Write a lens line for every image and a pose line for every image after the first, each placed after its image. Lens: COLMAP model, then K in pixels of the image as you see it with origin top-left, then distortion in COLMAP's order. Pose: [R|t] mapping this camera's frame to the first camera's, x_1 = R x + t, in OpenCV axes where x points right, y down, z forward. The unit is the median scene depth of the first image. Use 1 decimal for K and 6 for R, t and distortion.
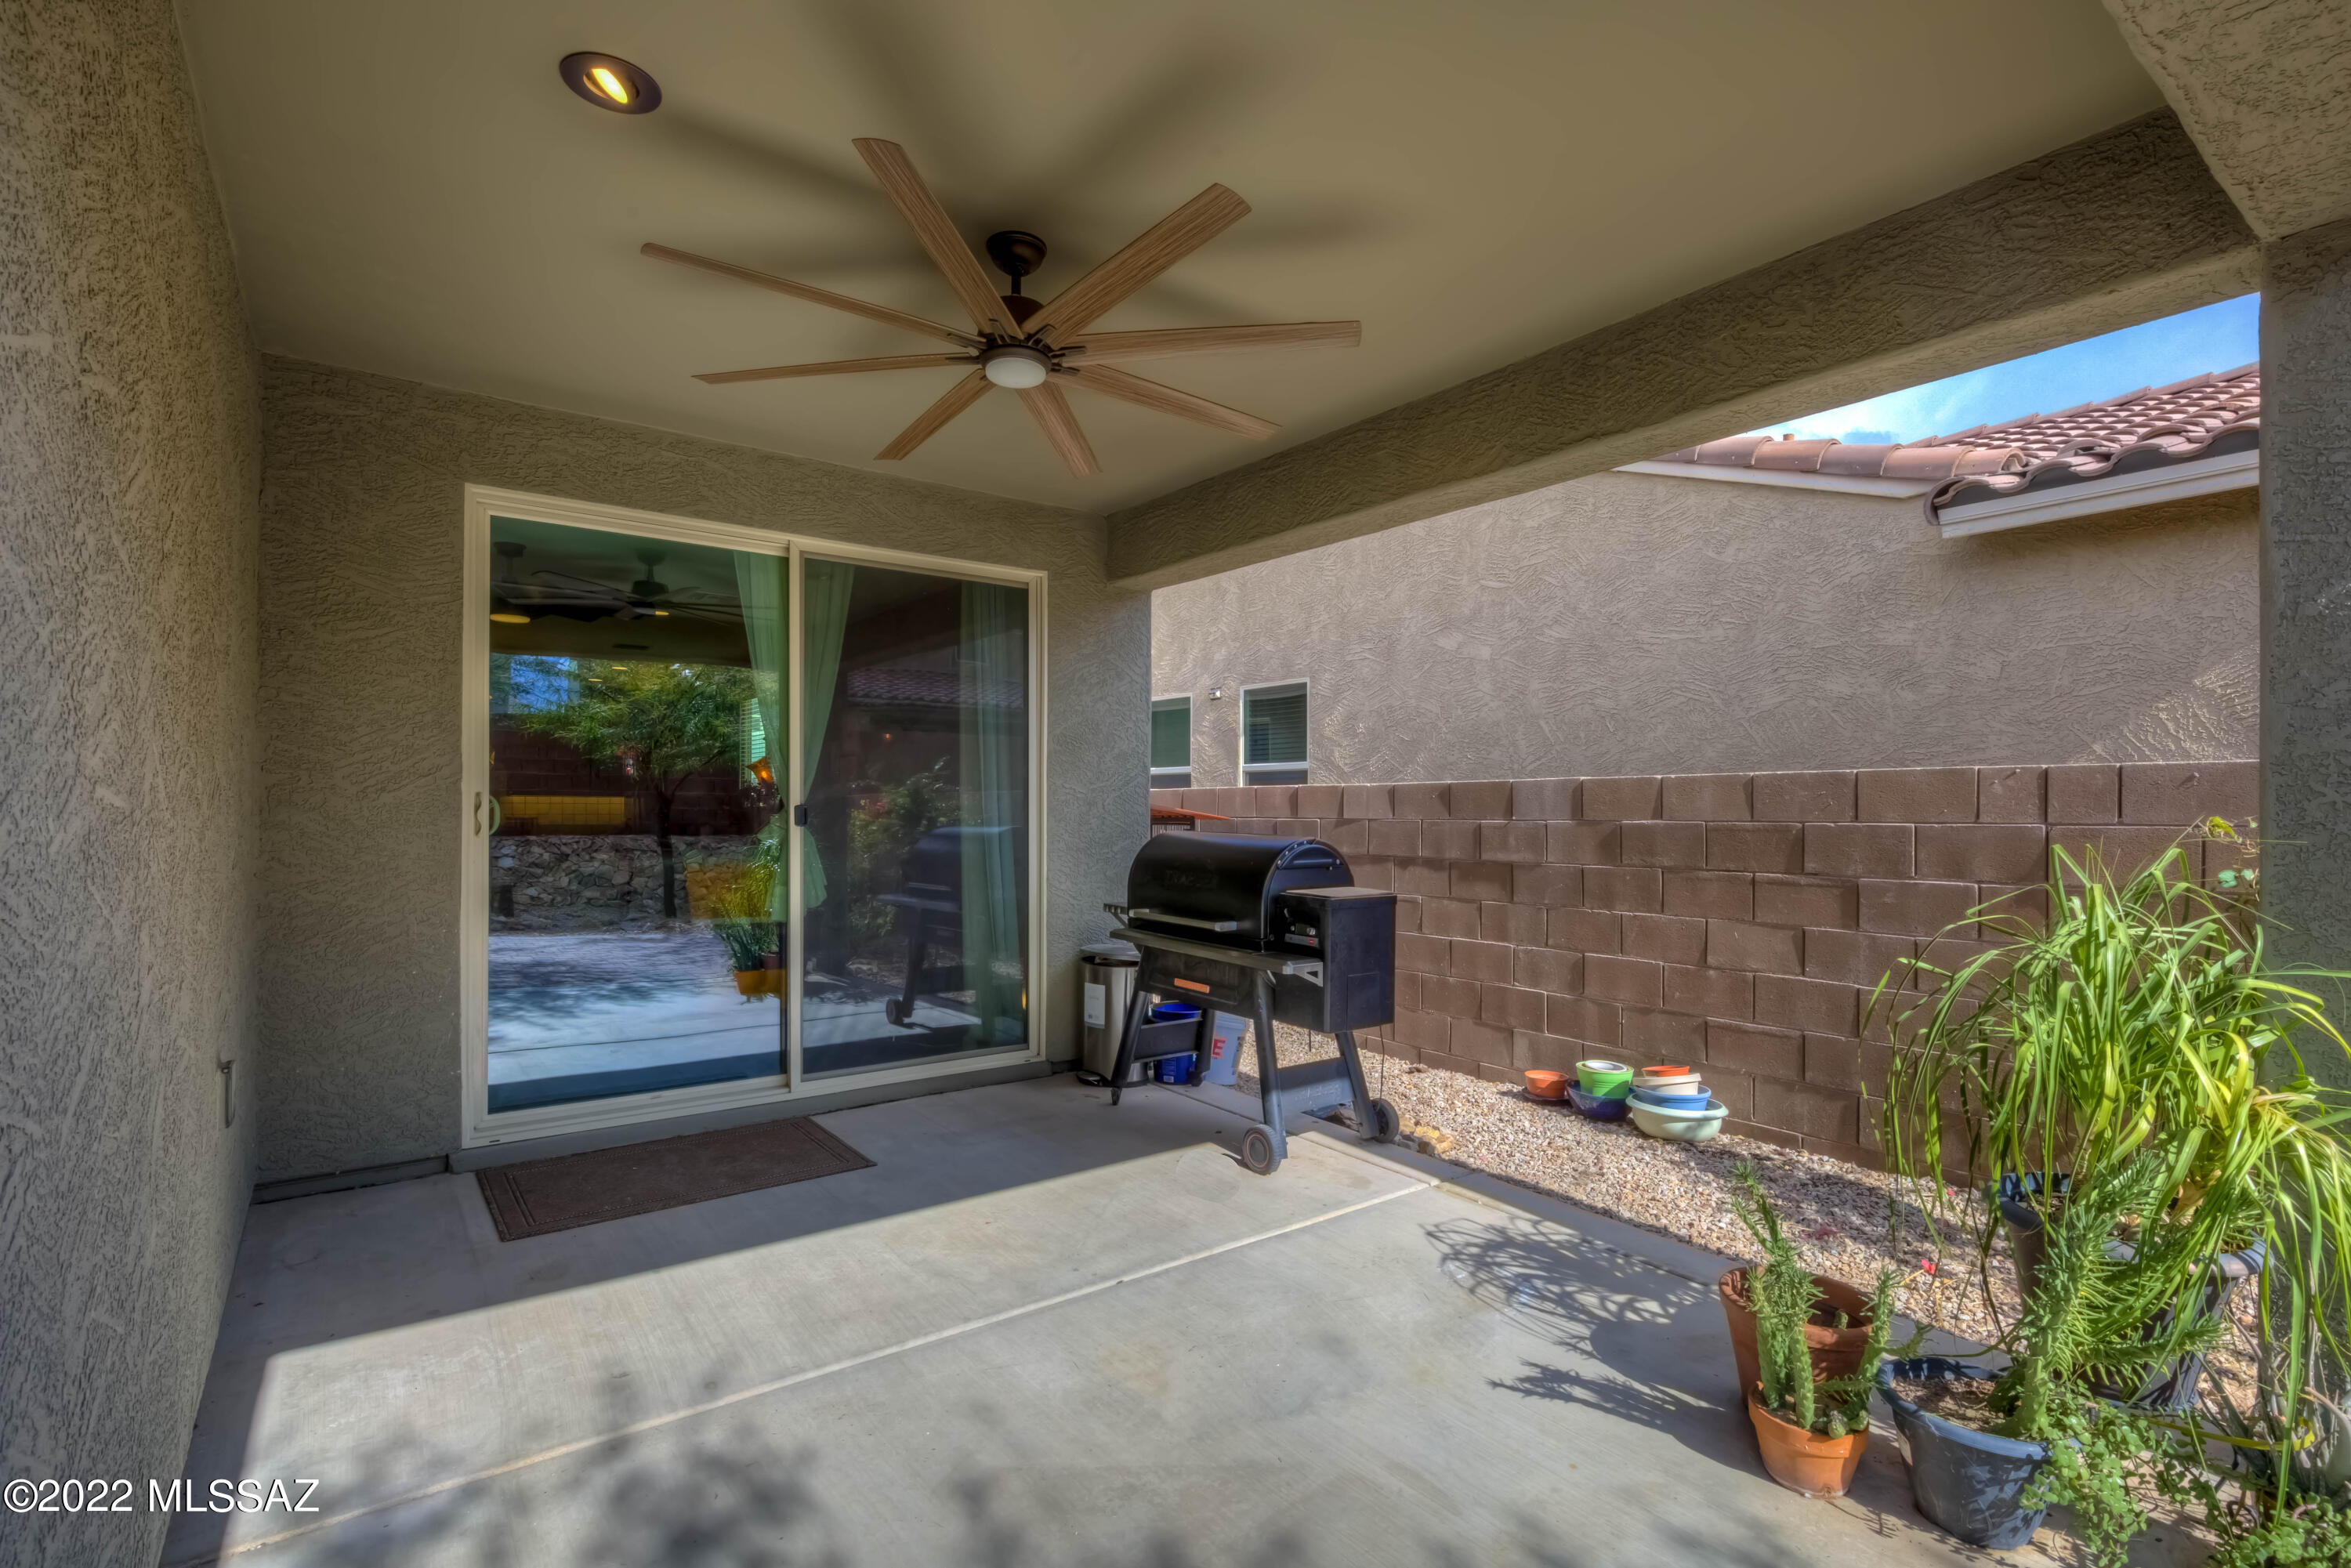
lens RADIAL K [[1106.1, 0, 1187.3], [0, 1106.1, 800.3], [0, 0, 1]] dist [0.014616, 0.004400]
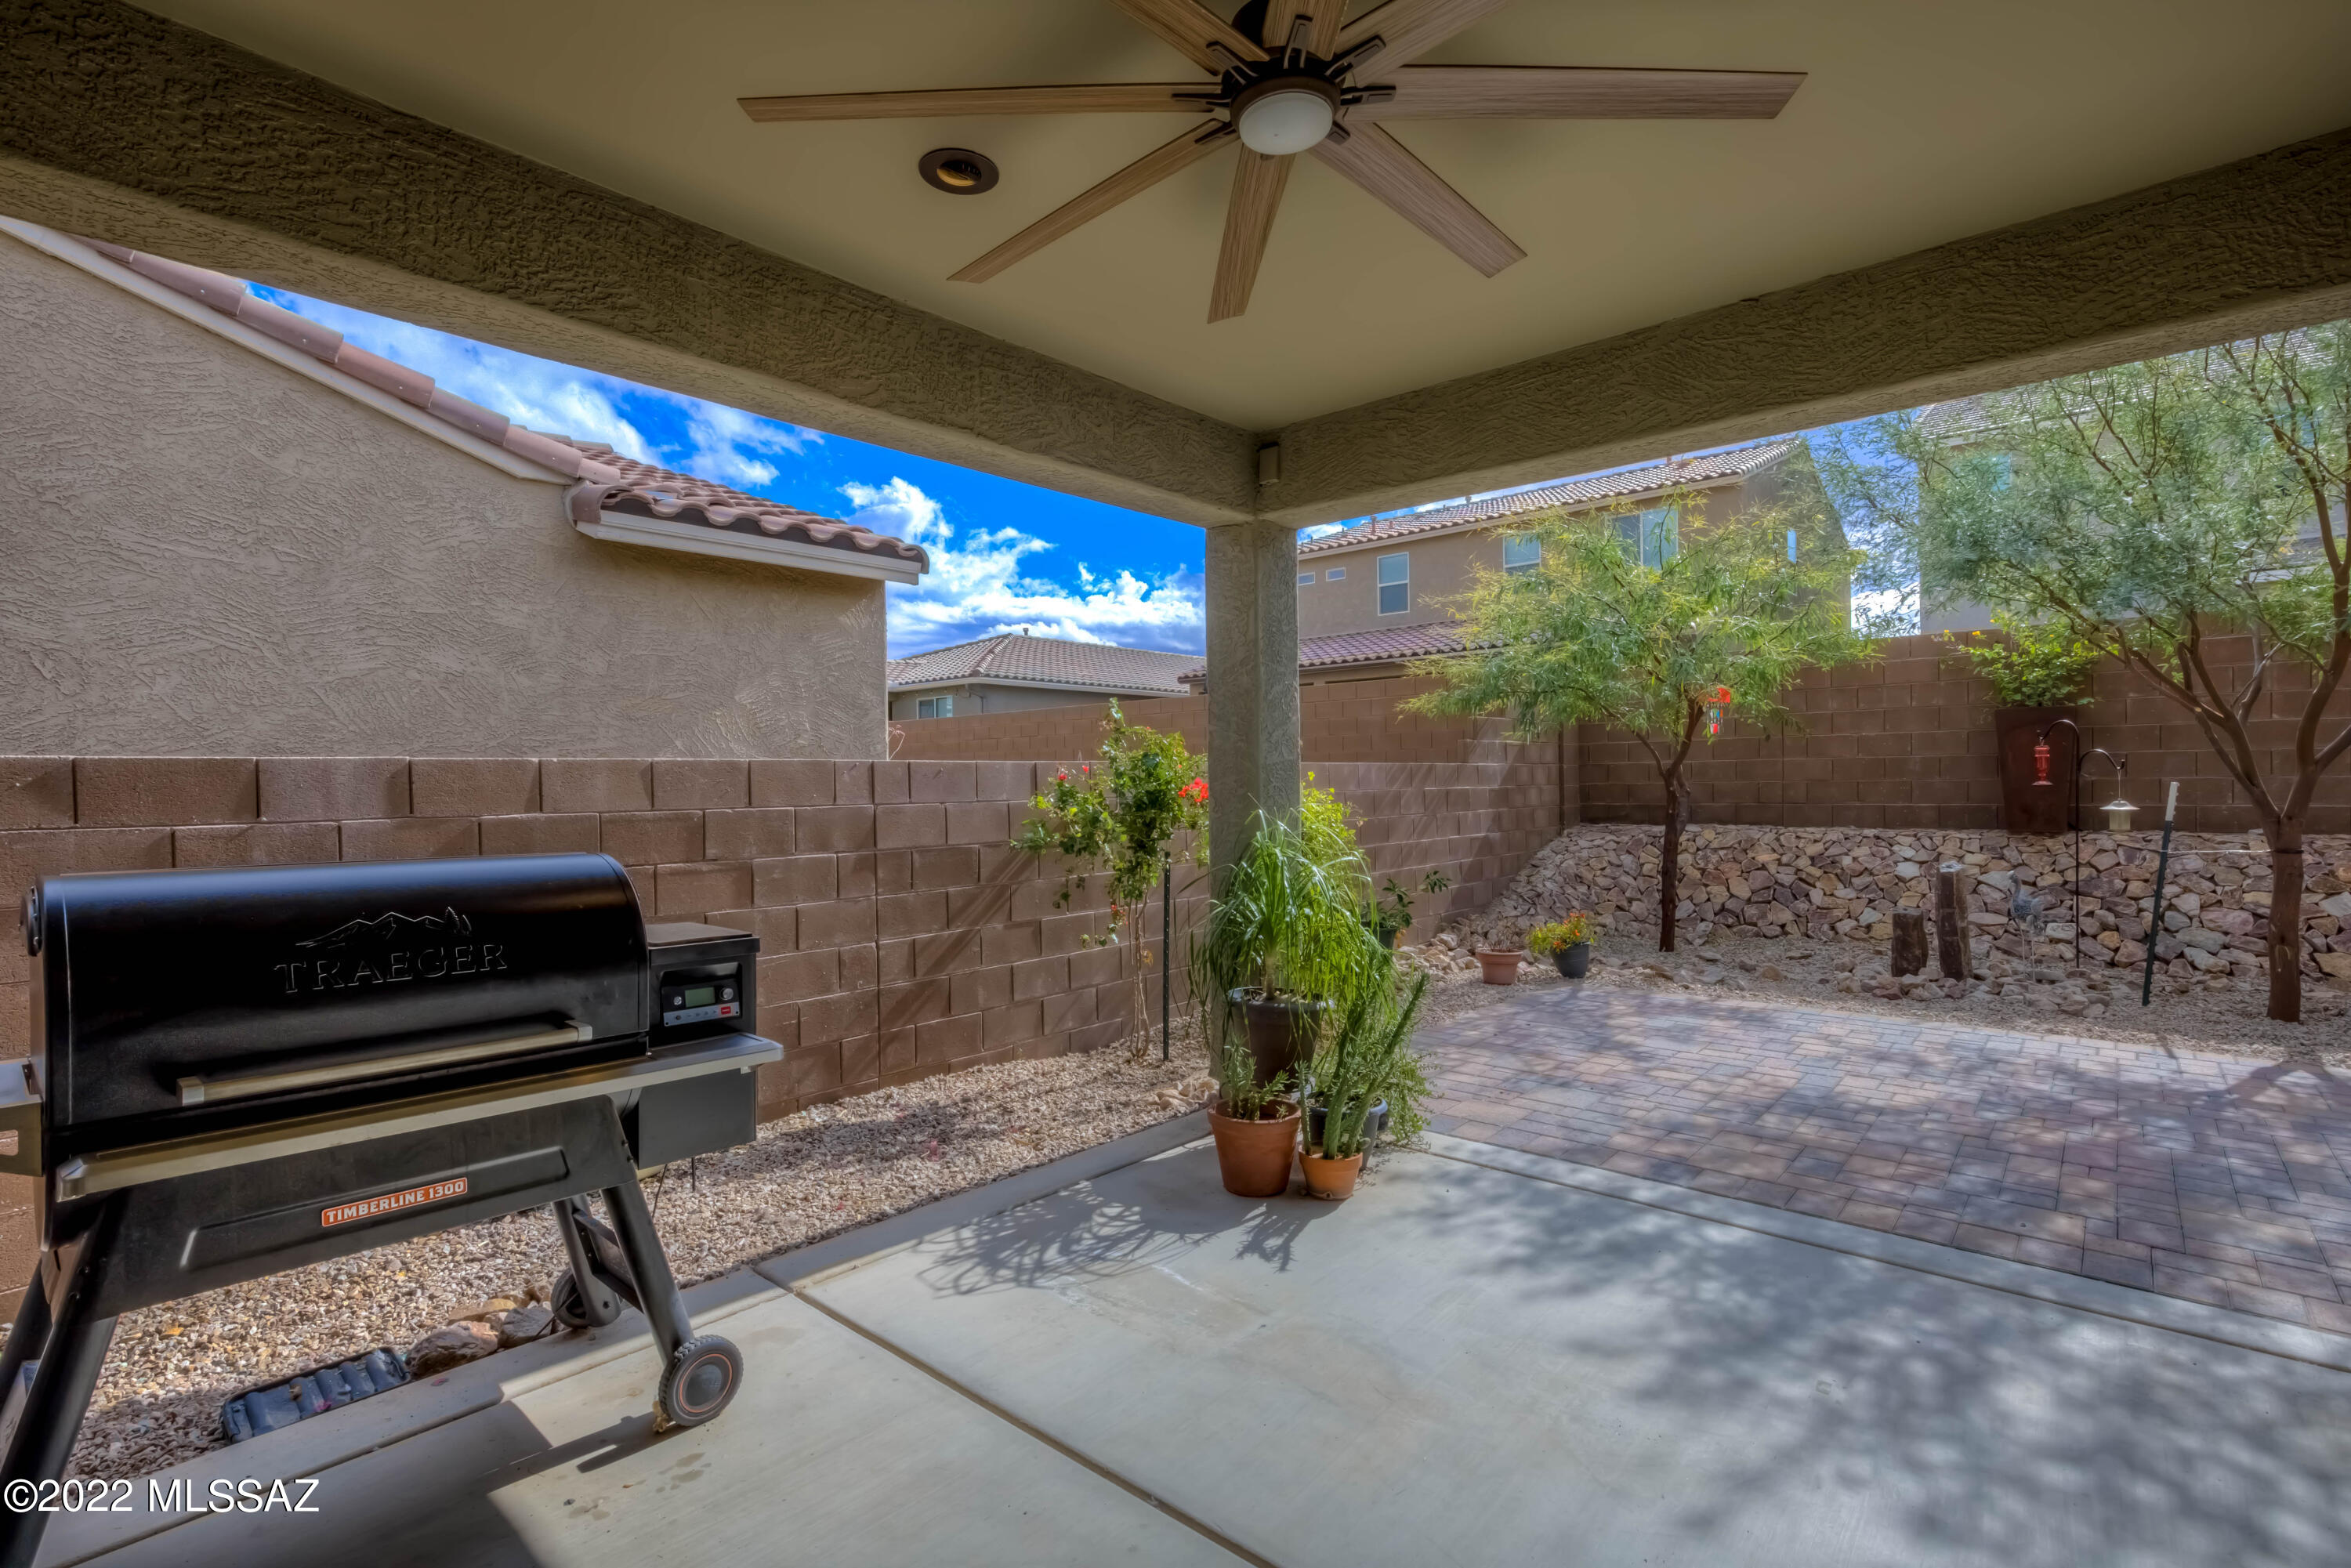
lens RADIAL K [[1106.1, 0, 1161.3], [0, 1106.1, 772.8], [0, 0, 1]] dist [0.014616, 0.004400]
pose [[-0.196310, 0.010229, 0.980488, -0.488114], [0.006080, 0.999939, -0.009215, -0.001570], [-0.980523, 0.004152, -0.196360, 0.755173]]
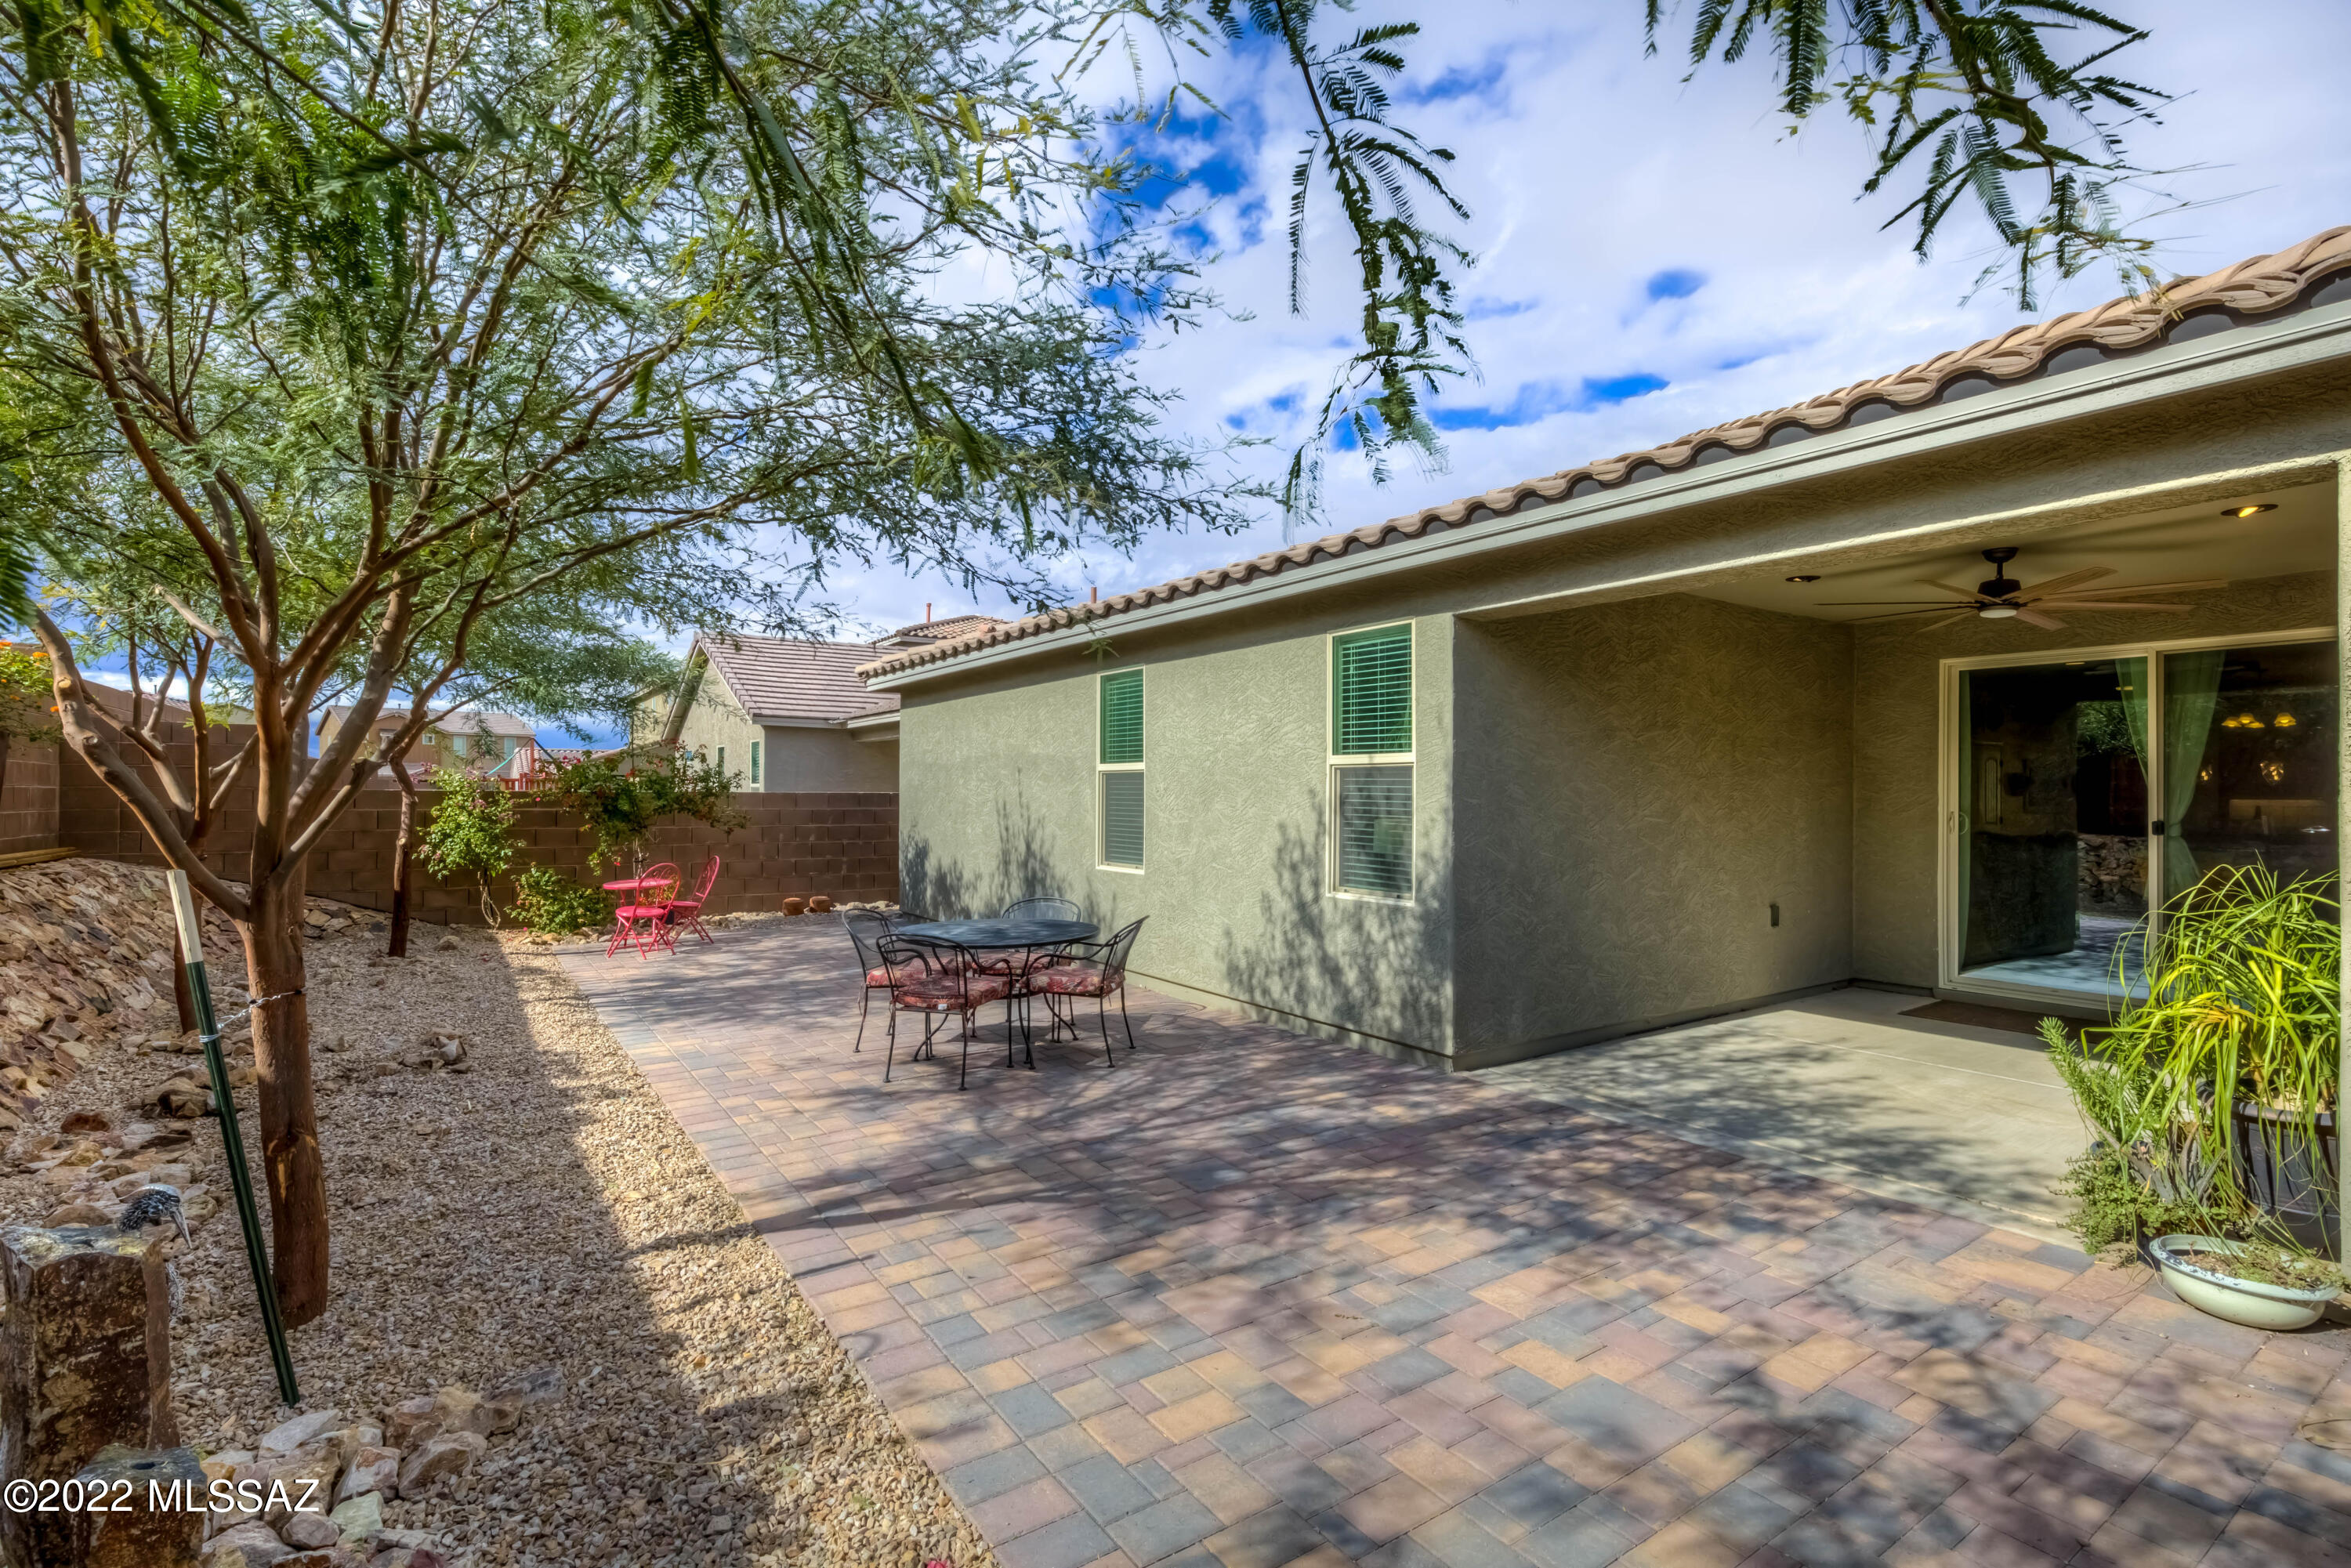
lens RADIAL K [[1106.1, 0, 1168.6], [0, 1106.1, 796.3], [0, 0, 1]] dist [0.014616, 0.004400]
pose [[-0.057777, -0.001862, -0.998328, 1.167504], [0.001078, 0.999998, -0.001928, -0.027156], [0.998329, -0.001187, -0.057775, -0.227610]]
